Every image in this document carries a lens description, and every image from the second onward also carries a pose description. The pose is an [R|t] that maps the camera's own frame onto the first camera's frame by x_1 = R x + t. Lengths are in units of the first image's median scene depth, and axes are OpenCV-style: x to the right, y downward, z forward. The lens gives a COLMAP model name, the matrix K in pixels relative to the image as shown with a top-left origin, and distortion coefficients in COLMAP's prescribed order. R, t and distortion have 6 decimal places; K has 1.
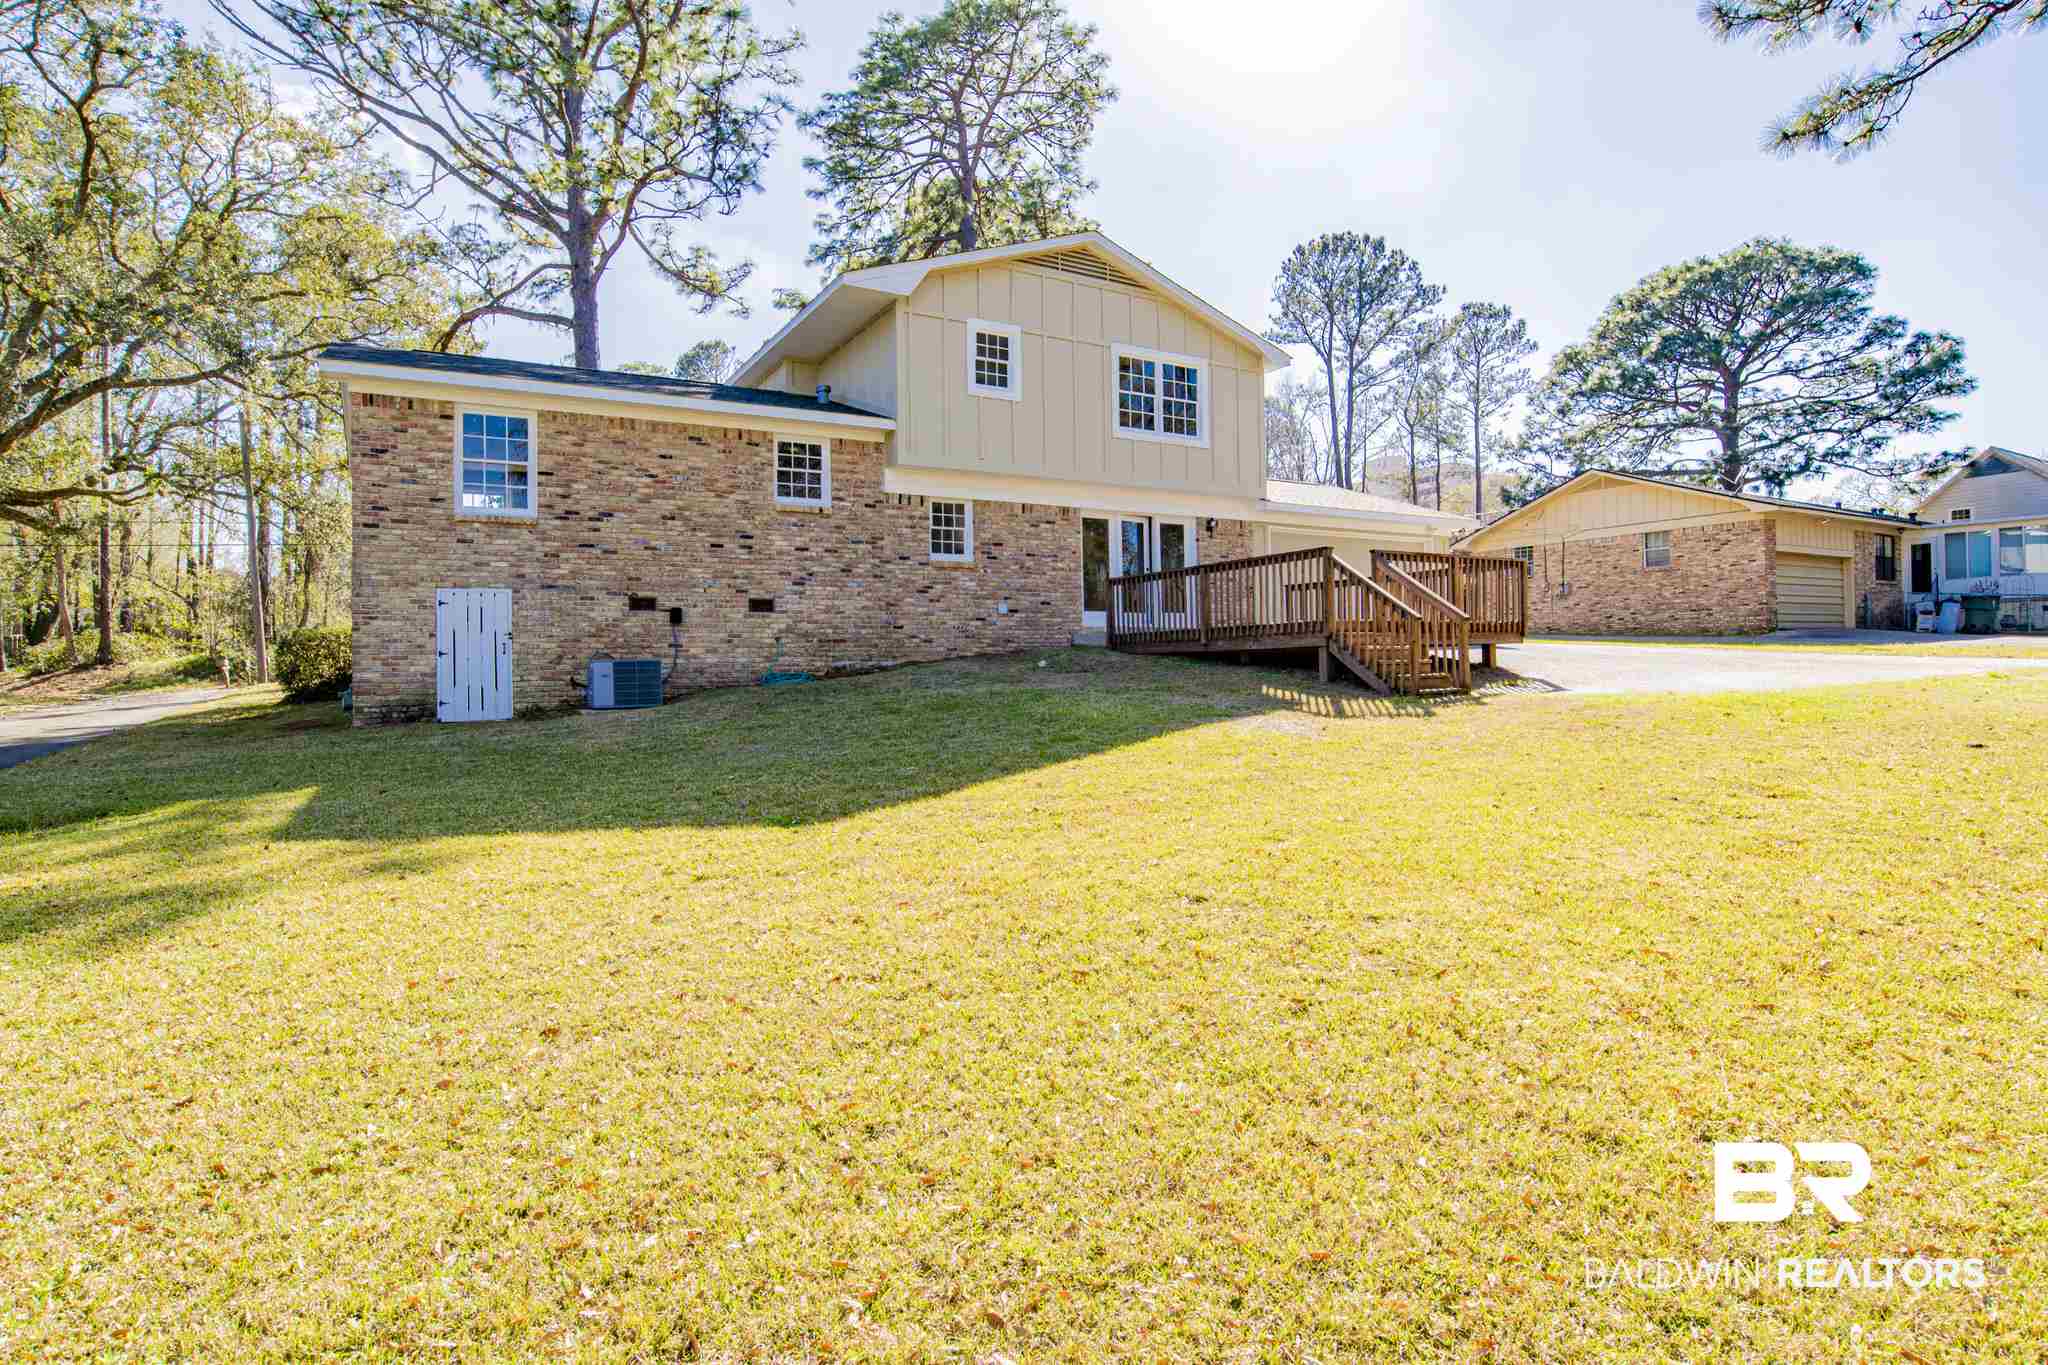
lens RADIAL K [[1044.5, 0, 1033.5], [0, 1044.5, 673.2], [0, 0, 1]] dist [-0.061213, 0.019933]
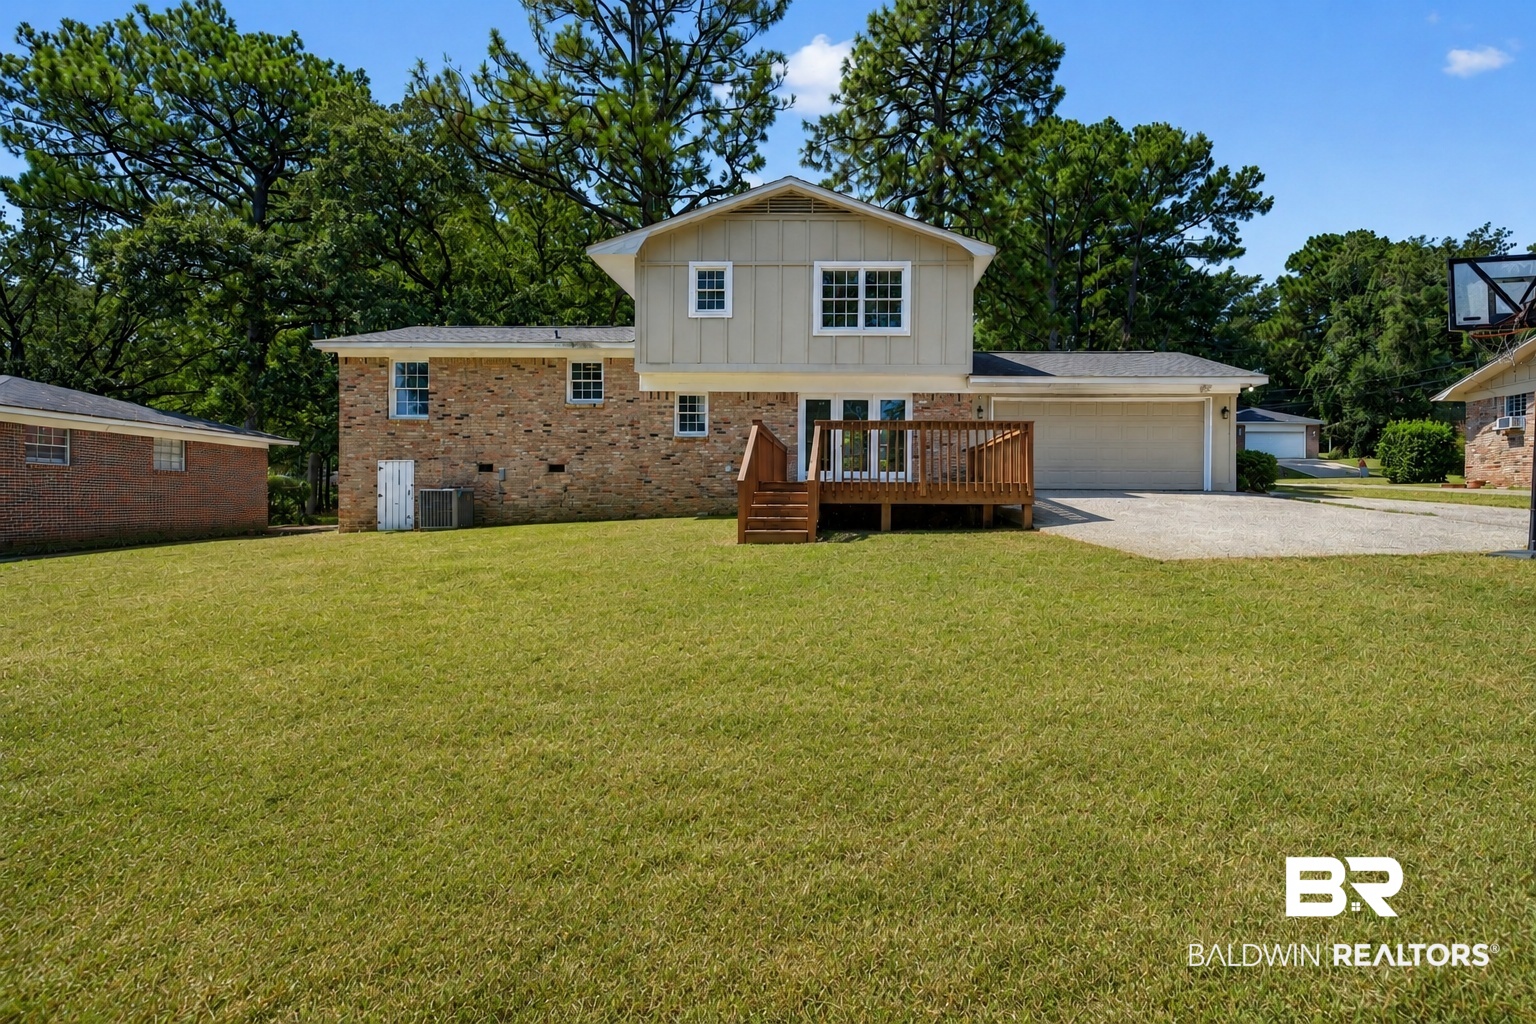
lens RADIAL K [[783.3, 0, 775.1], [0, 783.3, 505.0], [0, 0, 1]] dist [-0.061213, 0.019933]
pose [[0.838396, 0.031758, -0.544135, 0.589484], [-0.028062, 0.999492, 0.015097, -0.033236], [0.544339, 0.002613, 0.838862, 0.175650]]
